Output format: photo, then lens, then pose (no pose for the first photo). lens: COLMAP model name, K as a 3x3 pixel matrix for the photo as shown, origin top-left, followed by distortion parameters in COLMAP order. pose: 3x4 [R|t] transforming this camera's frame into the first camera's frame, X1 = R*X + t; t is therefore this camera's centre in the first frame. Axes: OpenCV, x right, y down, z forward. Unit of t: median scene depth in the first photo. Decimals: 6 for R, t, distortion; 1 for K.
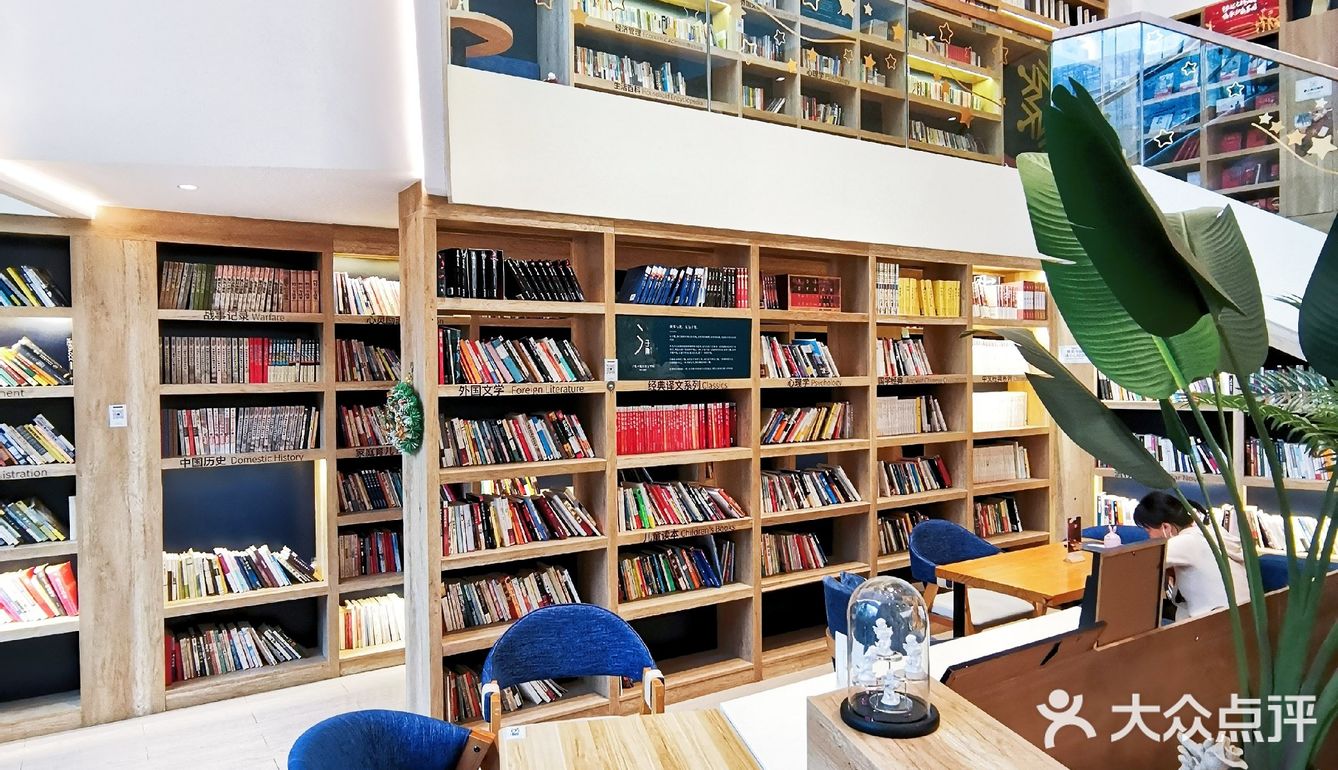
lens RADIAL K [[909.1, 0, 682.2], [0, 909.1, 383.6], [0, 0, 1]] dist [0.015993, 0.003925]
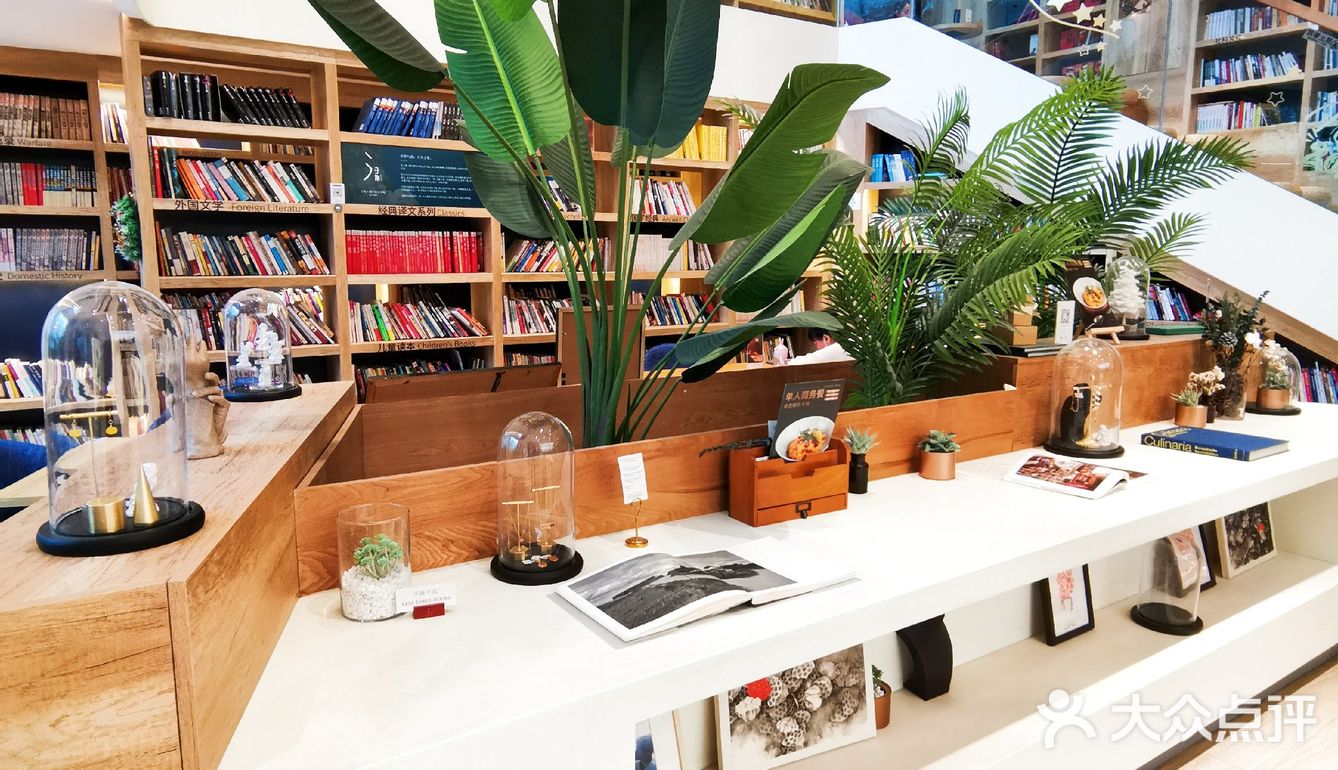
lens RADIAL K [[909.1, 0, 682.2], [0, 909.1, 383.6], [0, 0, 1]] dist [0.015993, 0.003925]
pose [[0.999828, 0.010260, 0.015464, 0.308566], [-0.012120, 0.992030, 0.125420, 0.066713], [-0.014054, -0.125586, 0.991983, -0.122296]]
